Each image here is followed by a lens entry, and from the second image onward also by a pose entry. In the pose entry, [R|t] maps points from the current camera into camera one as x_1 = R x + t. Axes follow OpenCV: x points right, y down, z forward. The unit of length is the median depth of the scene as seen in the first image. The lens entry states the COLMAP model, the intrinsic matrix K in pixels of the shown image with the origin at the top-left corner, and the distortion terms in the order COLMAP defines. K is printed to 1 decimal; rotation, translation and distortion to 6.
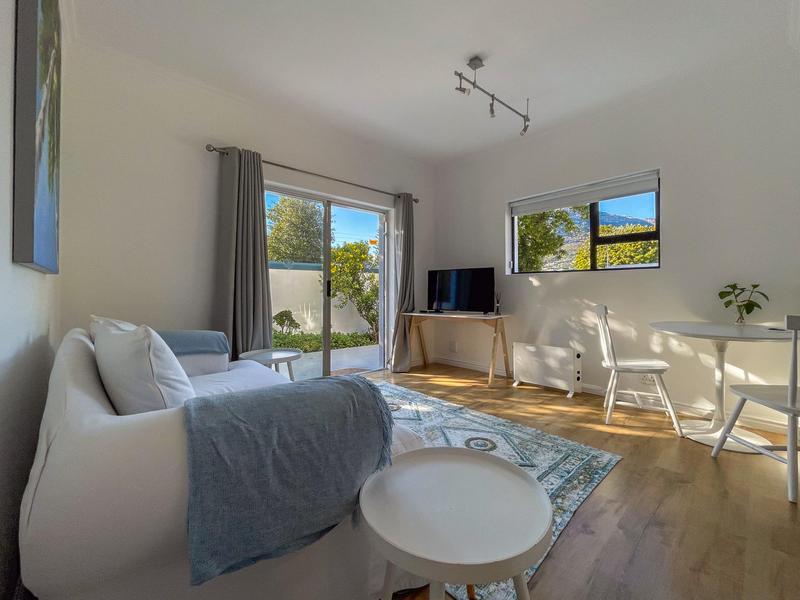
lens RADIAL K [[331.3, 0, 386.1], [0, 331.3, 286.7], [0, 0, 1]] dist [0.000260, -0.000206]
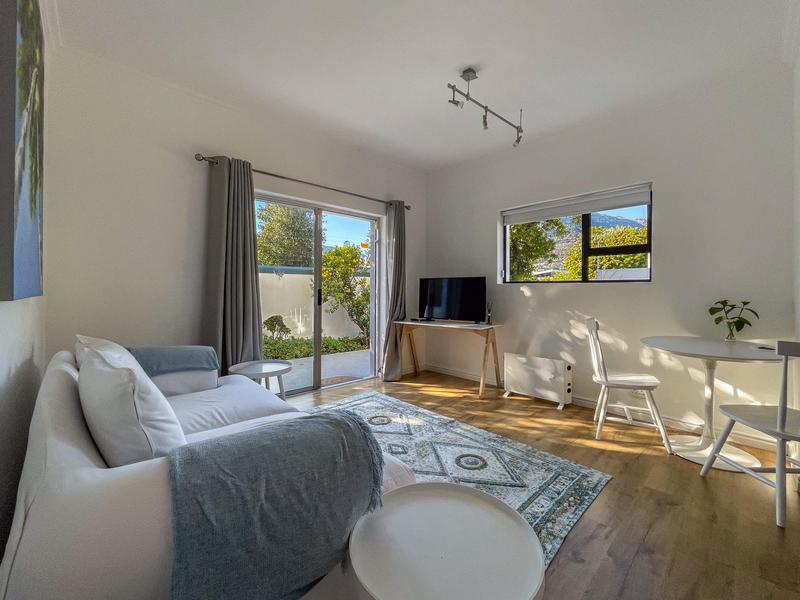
lens RADIAL K [[331.4, 0, 380.6], [0, 331.4, 288.7], [0, 0, 1]] dist [-0.000472, 0.000098]
pose [[0.999944, 0.004474, 0.009600, -0.000054], [-0.004578, 0.999931, 0.010812, -0.049556], [-0.009551, -0.010855, 0.999895, 0.008667]]
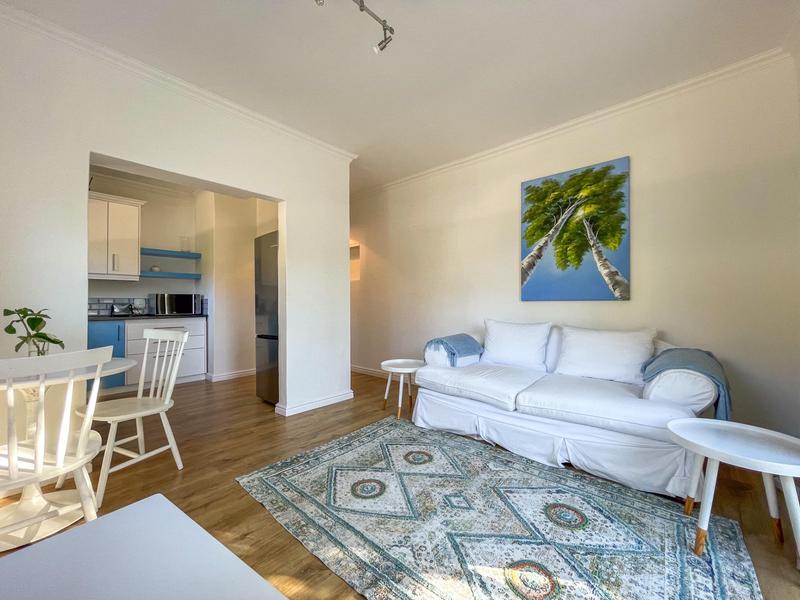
lens RADIAL K [[322.6, 0, 385.2], [0, 322.6, 303.1], [0, 0, 1]] dist [-0.000153, 0.000050]
pose [[-0.994573, 0.002975, -0.104002, 0.290900], [0.004301, 0.999912, -0.012528, -0.005269], [0.103956, -0.012907, -0.994498, 1.655784]]
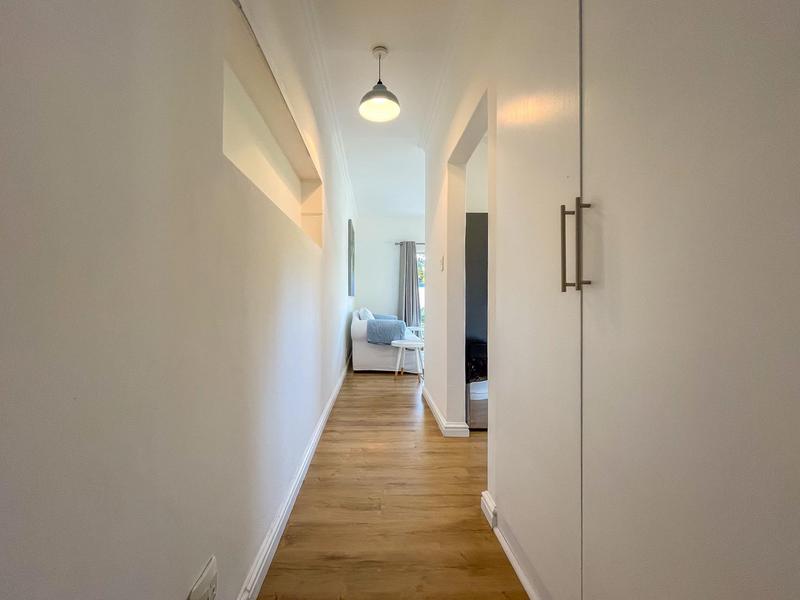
lens RADIAL K [[332.6, 0, 400.0], [0, 332.6, 300.0], [0, 0, 1]] dist [-0.000883, -0.000100]
pose [[0.788333, 0.002815, -0.615242, 1.243808], [0.006774, 0.999889, 0.013255, -0.011210], [0.615211, -0.014617, 0.788227, -1.186810]]
